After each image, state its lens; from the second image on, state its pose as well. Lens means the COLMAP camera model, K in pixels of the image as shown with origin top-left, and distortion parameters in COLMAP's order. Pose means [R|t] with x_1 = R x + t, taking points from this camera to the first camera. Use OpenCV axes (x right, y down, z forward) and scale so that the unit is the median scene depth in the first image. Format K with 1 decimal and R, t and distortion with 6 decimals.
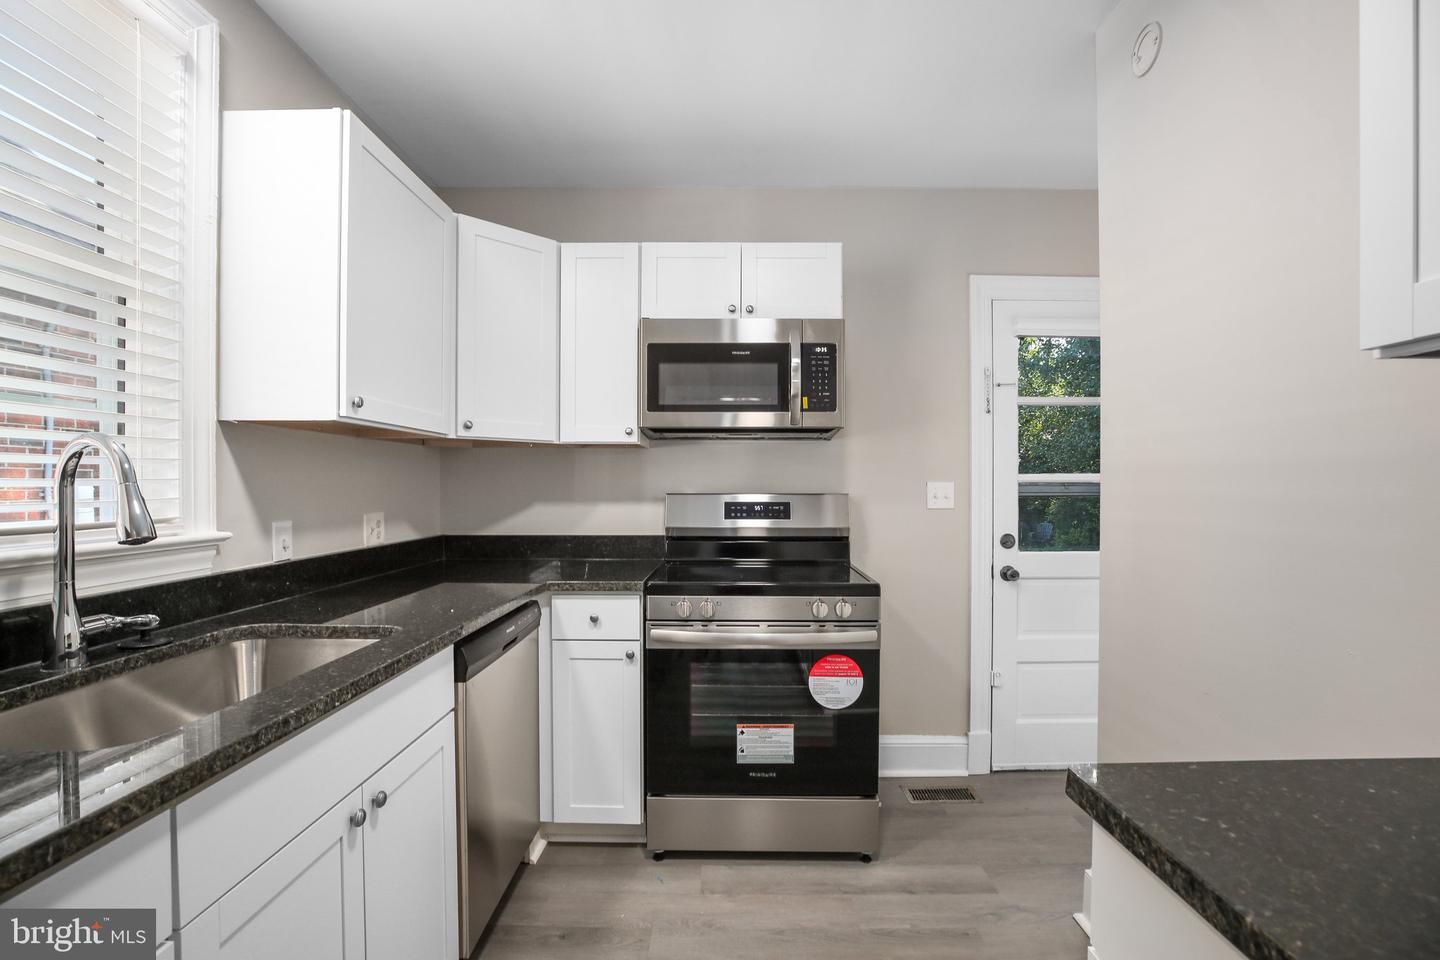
lens RADIAL K [[642.5, 0, 717.3], [0, 642.5, 486.7], [0, 0, 1]] dist [-0.053801, 0.000033]
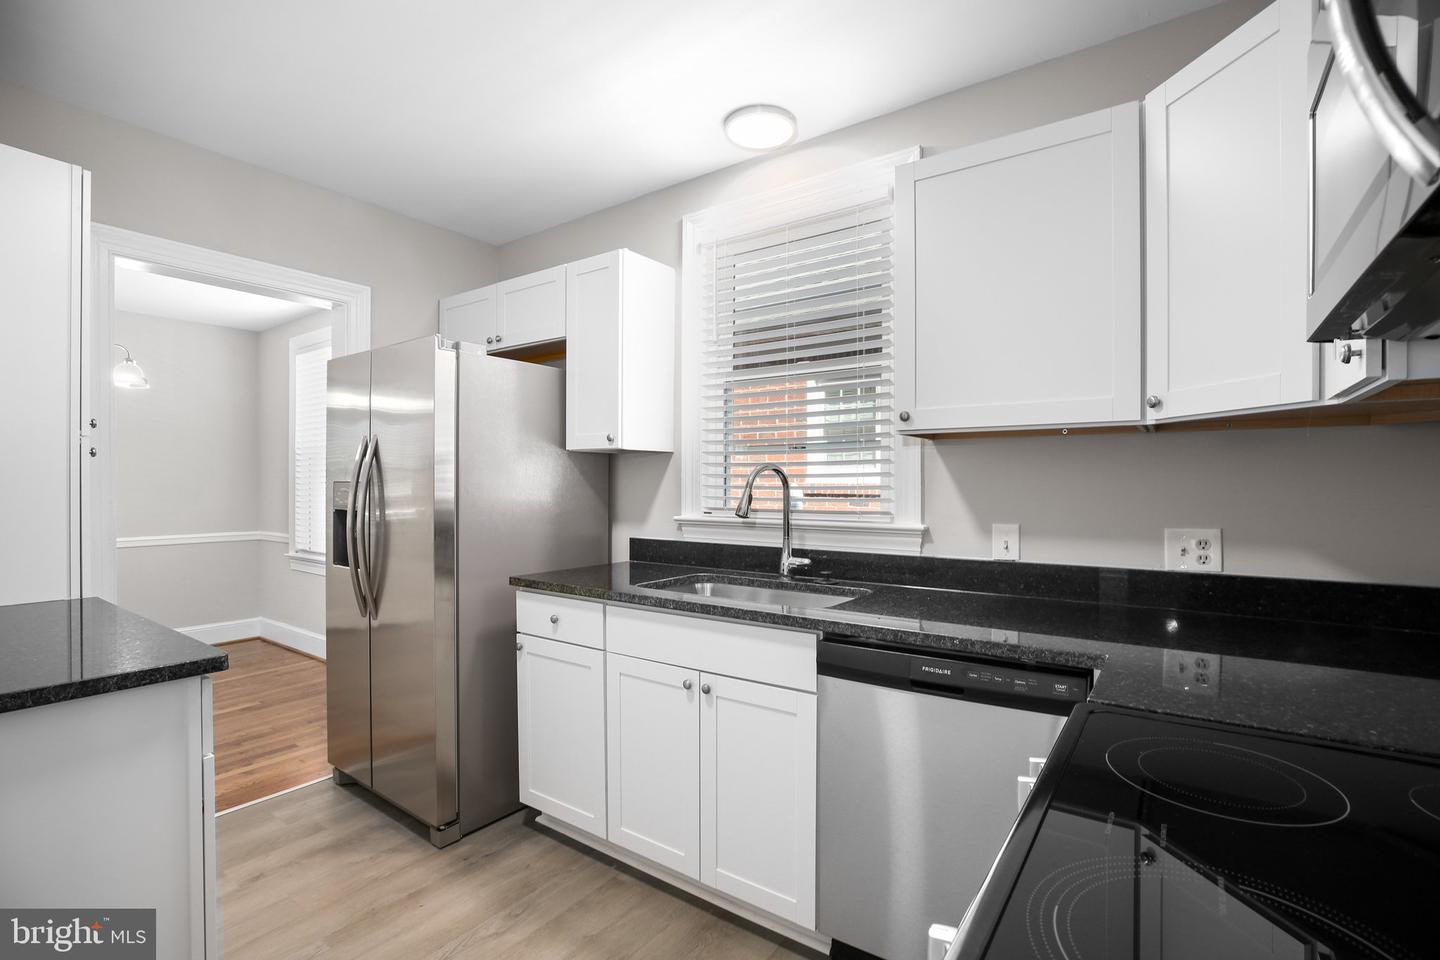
lens RADIAL K [[659.7, 0, 725.4], [0, 659.7, 483.6], [0, 0, 1]] dist [-0.022767, 0.000764]
pose [[-0.555665, 0.001999, -0.831404, 0.831932], [0.000901, 0.999998, 0.001802, -0.026470], [0.831406, 0.000252, -0.555666, 1.974532]]
